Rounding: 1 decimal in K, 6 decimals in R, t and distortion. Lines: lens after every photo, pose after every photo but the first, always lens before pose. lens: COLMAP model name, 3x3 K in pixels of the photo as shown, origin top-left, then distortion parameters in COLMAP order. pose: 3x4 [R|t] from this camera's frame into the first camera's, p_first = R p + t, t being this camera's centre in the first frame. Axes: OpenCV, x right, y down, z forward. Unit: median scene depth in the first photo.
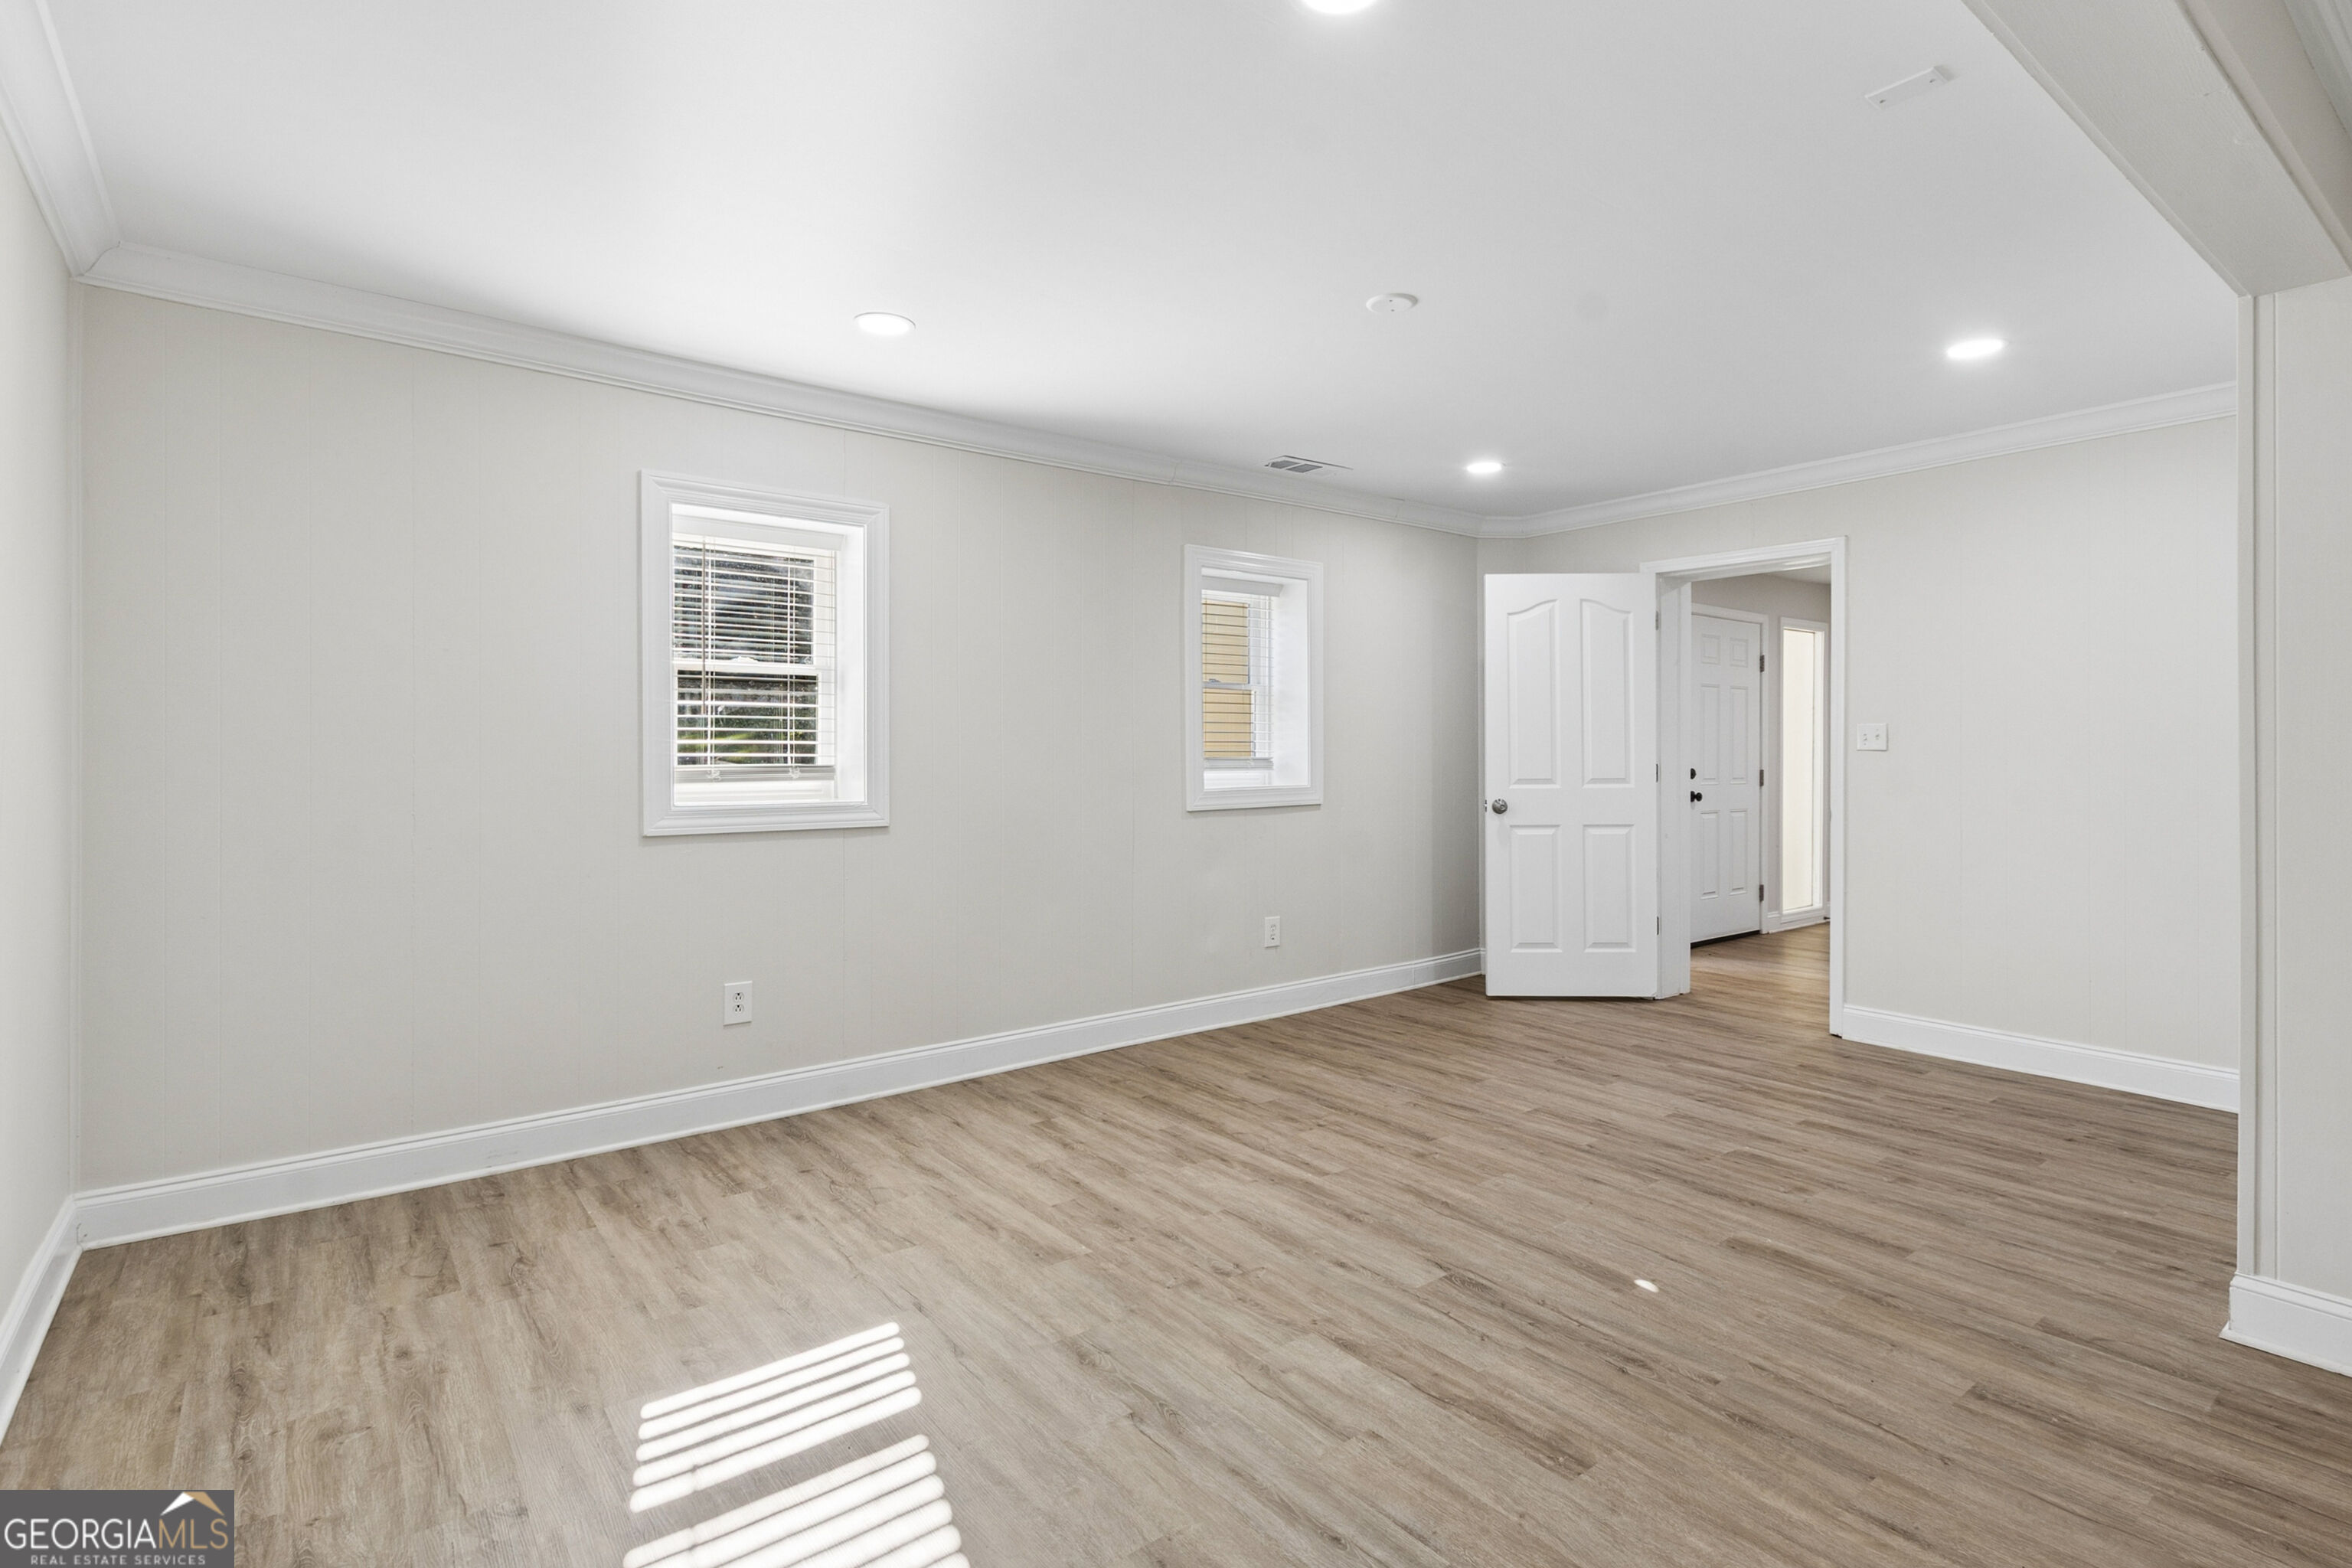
lens RADIAL K [[1133.1, 0, 1190.5], [0, 1133.1, 763.1], [0, 0, 1]] dist [0.011456, 0.000329]
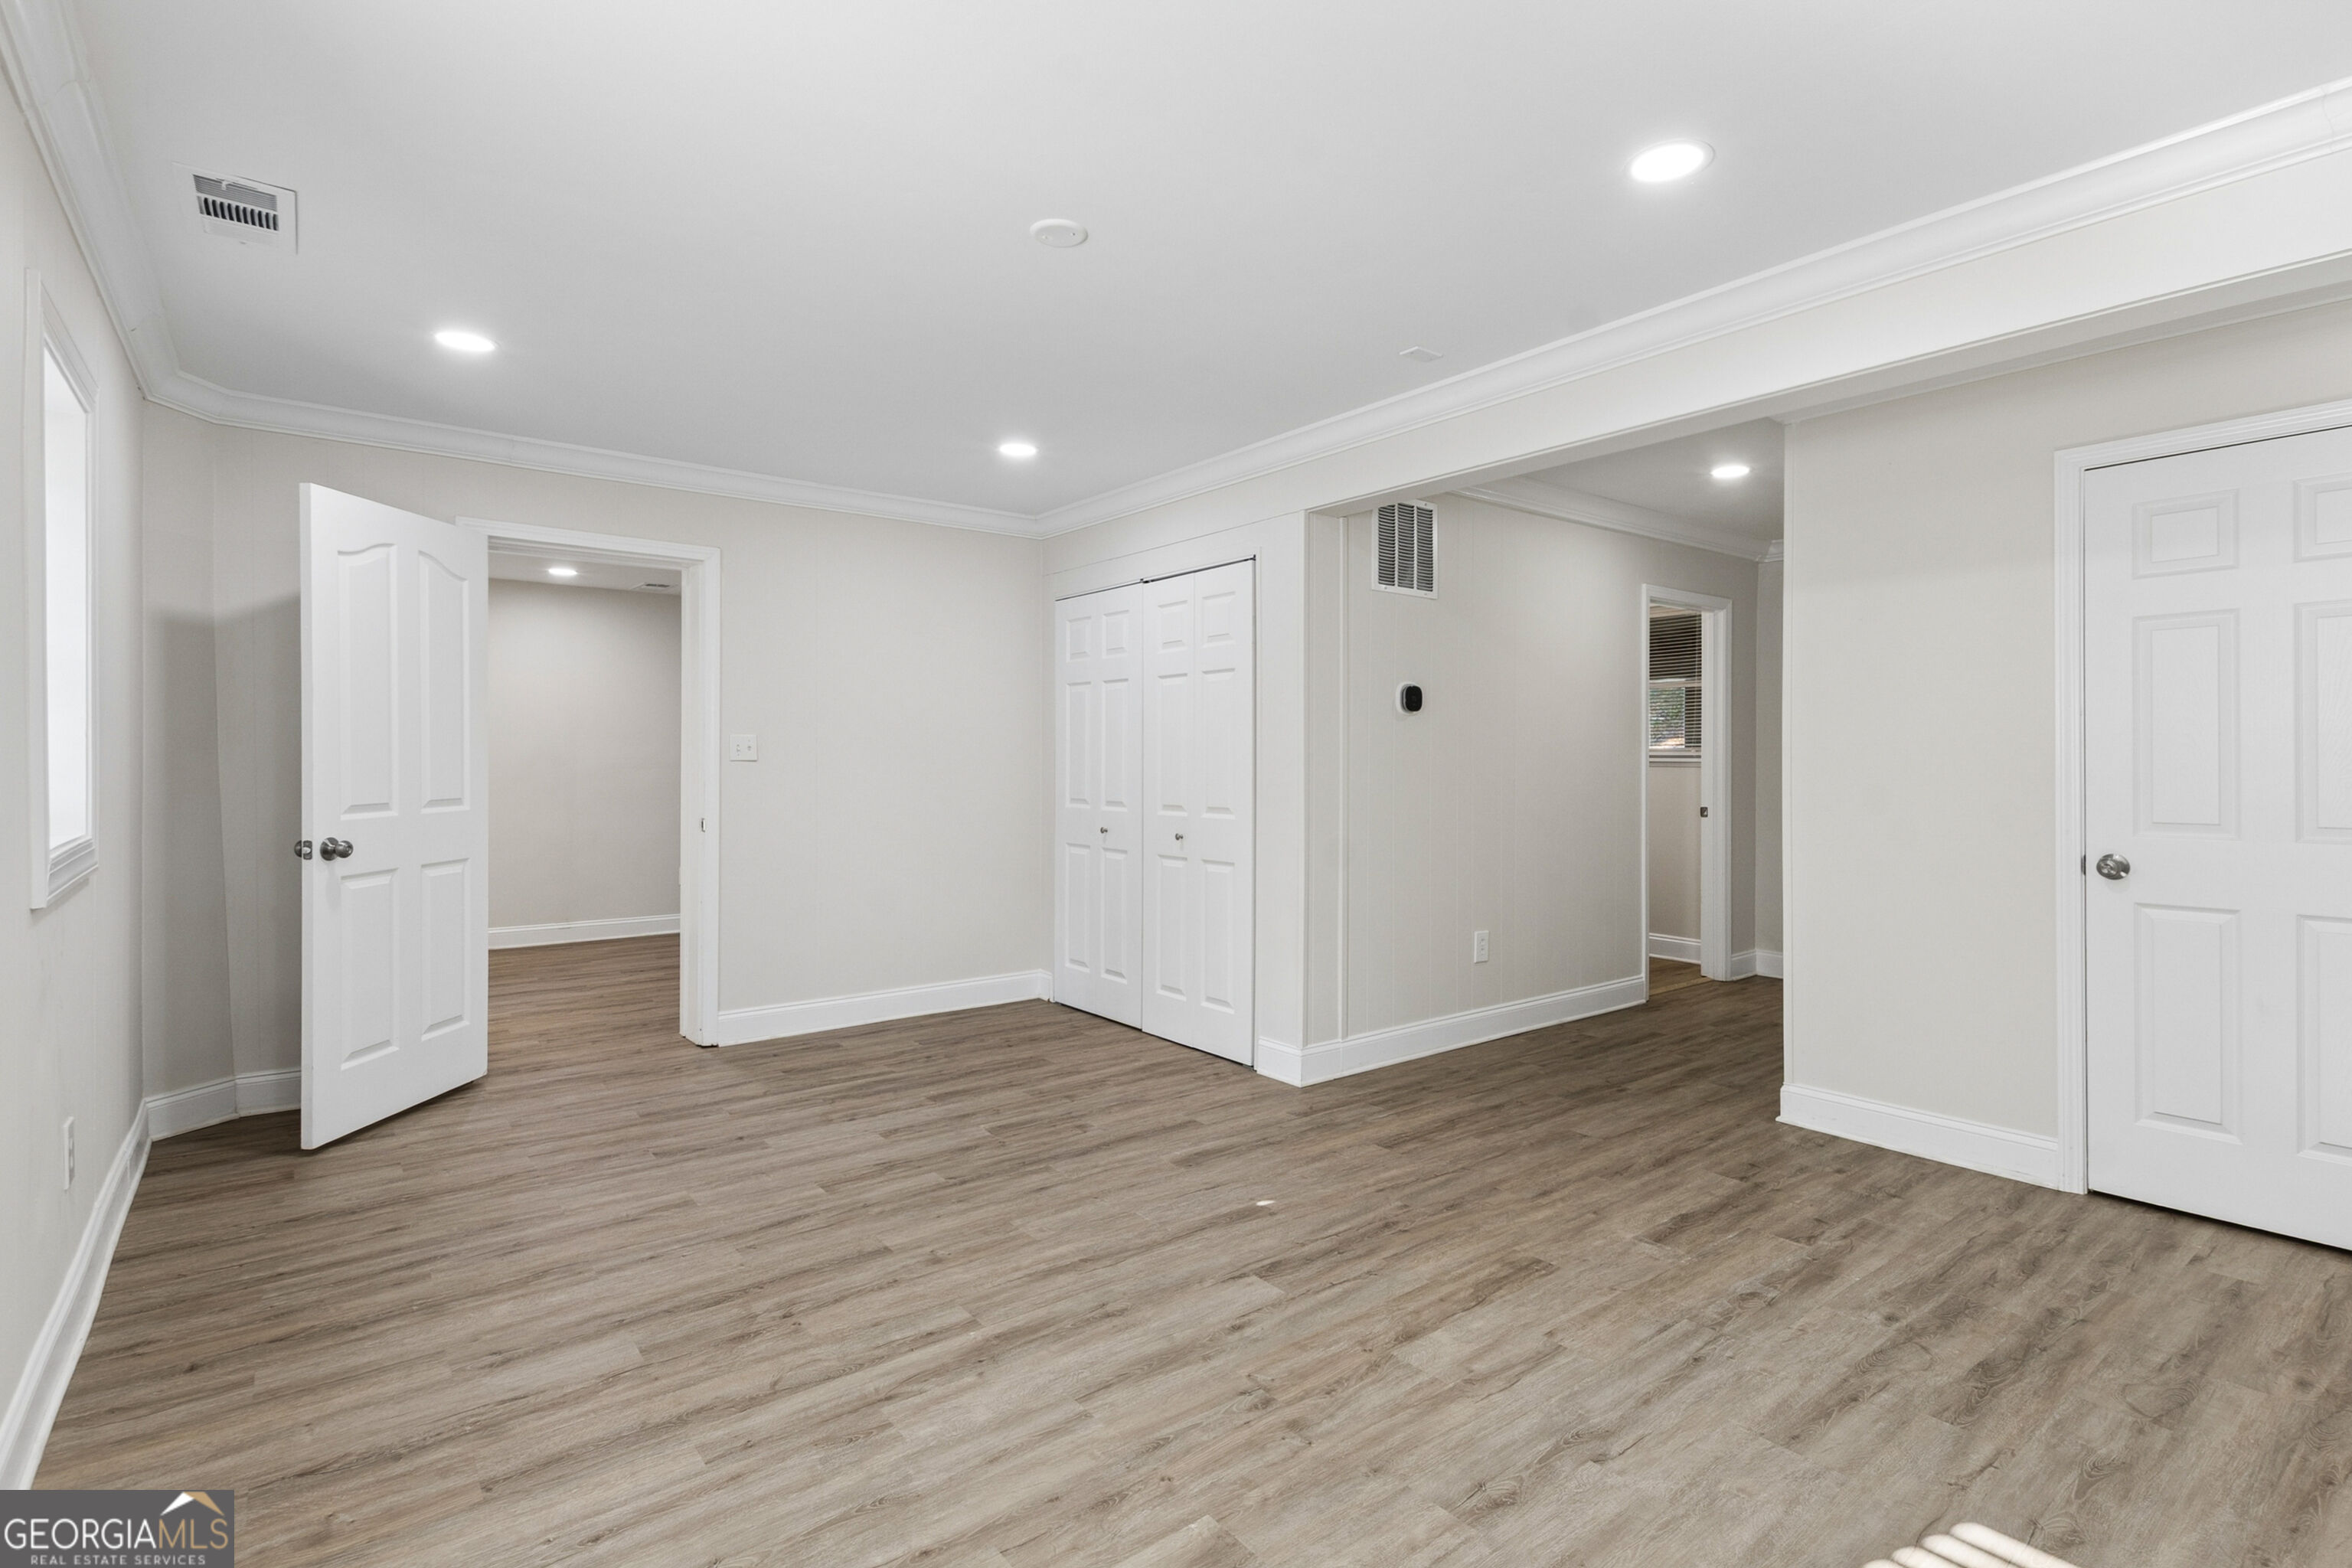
lens RADIAL K [[1133.1, 0, 1193.0], [0, 1133.1, 776.7], [0, 0, 1]] dist [0.011456, 0.000329]
pose [[-0.012230, -0.014537, 0.999820, -0.626527], [0.012032, 0.999820, 0.014684, -0.010416], [-0.999853, 0.012209, -0.012052, 0.848624]]
